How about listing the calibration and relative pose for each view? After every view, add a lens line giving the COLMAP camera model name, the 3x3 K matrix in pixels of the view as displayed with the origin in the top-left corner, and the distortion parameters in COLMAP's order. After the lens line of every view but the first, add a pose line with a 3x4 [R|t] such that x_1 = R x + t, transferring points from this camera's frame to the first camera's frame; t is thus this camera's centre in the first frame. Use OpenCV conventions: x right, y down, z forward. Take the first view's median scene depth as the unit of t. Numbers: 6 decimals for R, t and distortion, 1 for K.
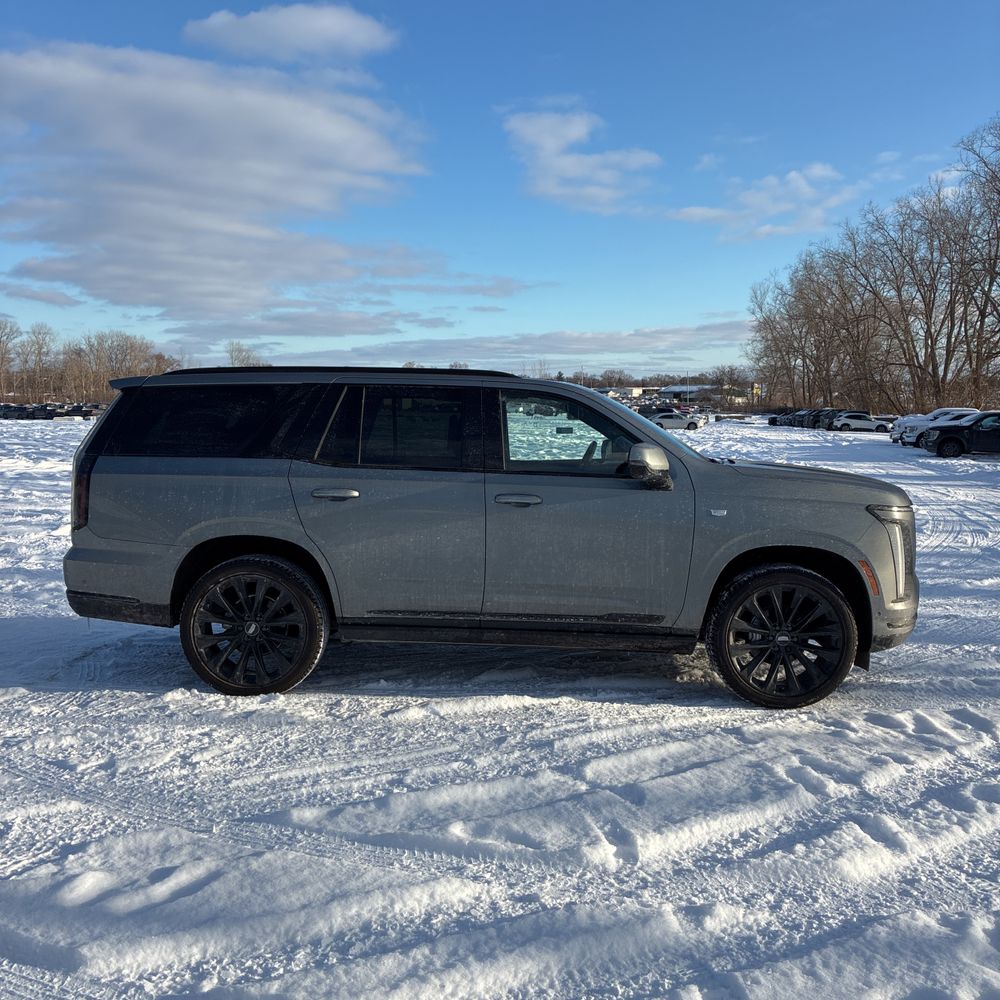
lens RADIAL K [[1031.1, 0, 507.8], [0, 1031.1, 504.7], [0, 0, 1]] dist [0.012880, 0.000000]
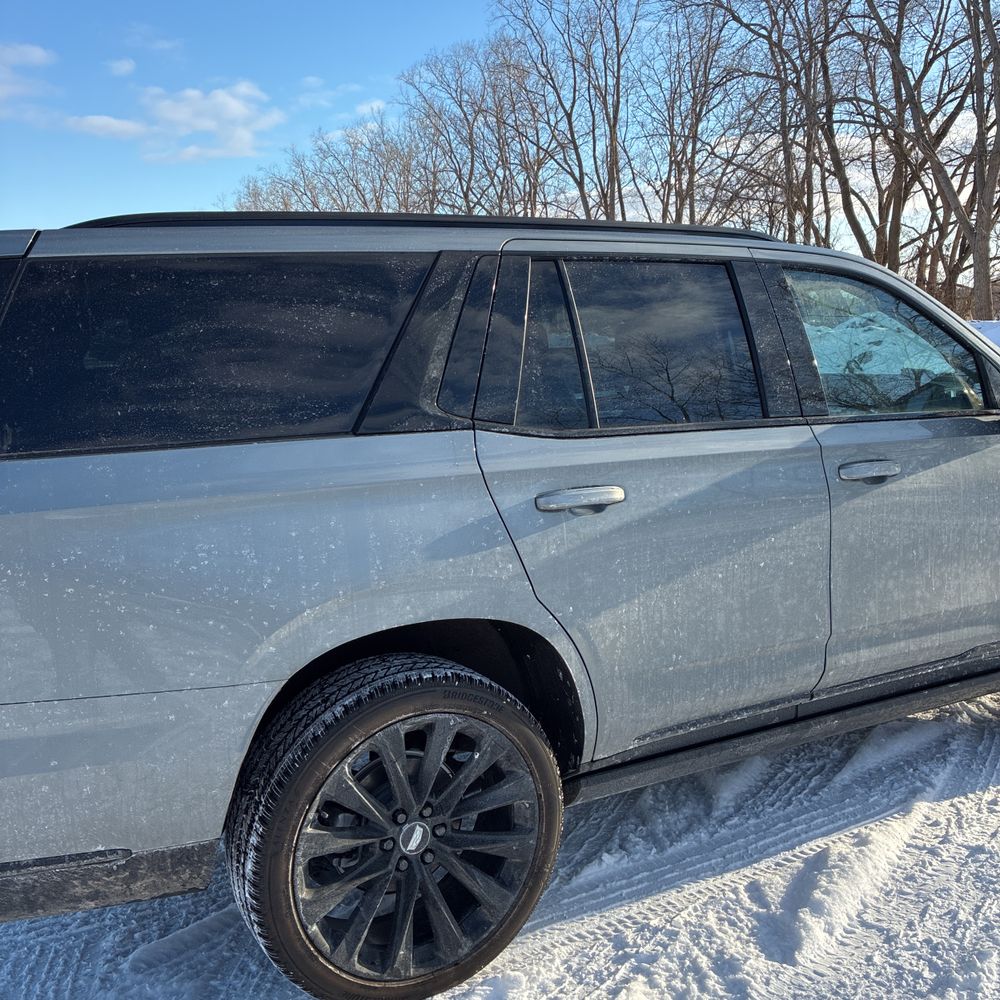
lens RADIAL K [[1031.1, 0, 500.2], [0, 1031.1, 500.7], [0, 0, 1]] dist [0.012880, 0.000000]
pose [[0.832124, -0.110083, 0.543554, -0.183103], [0.080628, 0.993702, 0.077817, -0.020000], [-0.548697, -0.020928, 0.835759, 0.266062]]
